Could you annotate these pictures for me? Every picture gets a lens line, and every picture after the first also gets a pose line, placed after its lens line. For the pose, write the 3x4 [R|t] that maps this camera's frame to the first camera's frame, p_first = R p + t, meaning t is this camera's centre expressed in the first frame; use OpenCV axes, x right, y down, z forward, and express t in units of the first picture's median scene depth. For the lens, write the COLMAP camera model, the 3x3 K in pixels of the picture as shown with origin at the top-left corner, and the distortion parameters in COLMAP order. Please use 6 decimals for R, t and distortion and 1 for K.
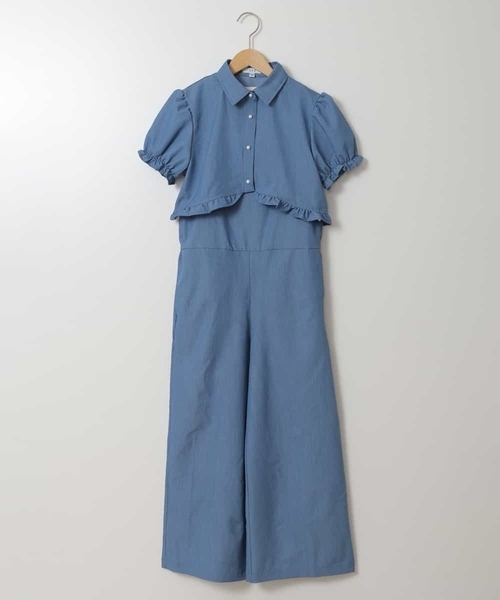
lens RADIAL K [[853.9, 0, 255.3], [0, 853.9, 302.2], [0, 0, 1]] dist [0.033077, 0.000000]
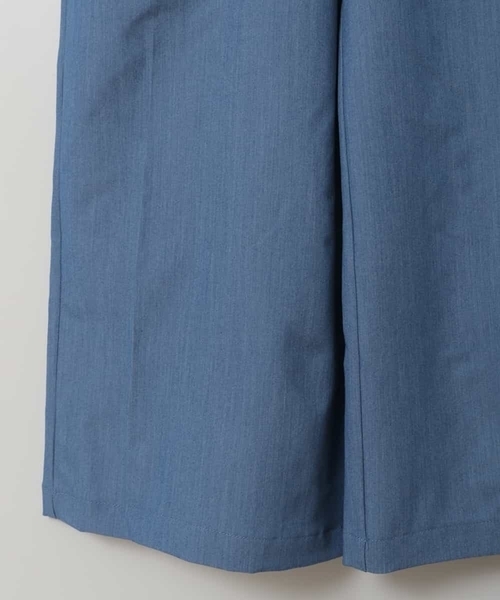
lens RADIAL K [[853.9, 0, 248.0], [0, 853.9, 299.8], [0, 0, 1]] dist [0.033077, 0.000000]
pose [[0.999942, -0.005338, -0.009336, -0.038251], [0.005285, 0.999970, -0.005714, 0.241658], [0.009367, 0.005664, 0.999940, 0.724839]]
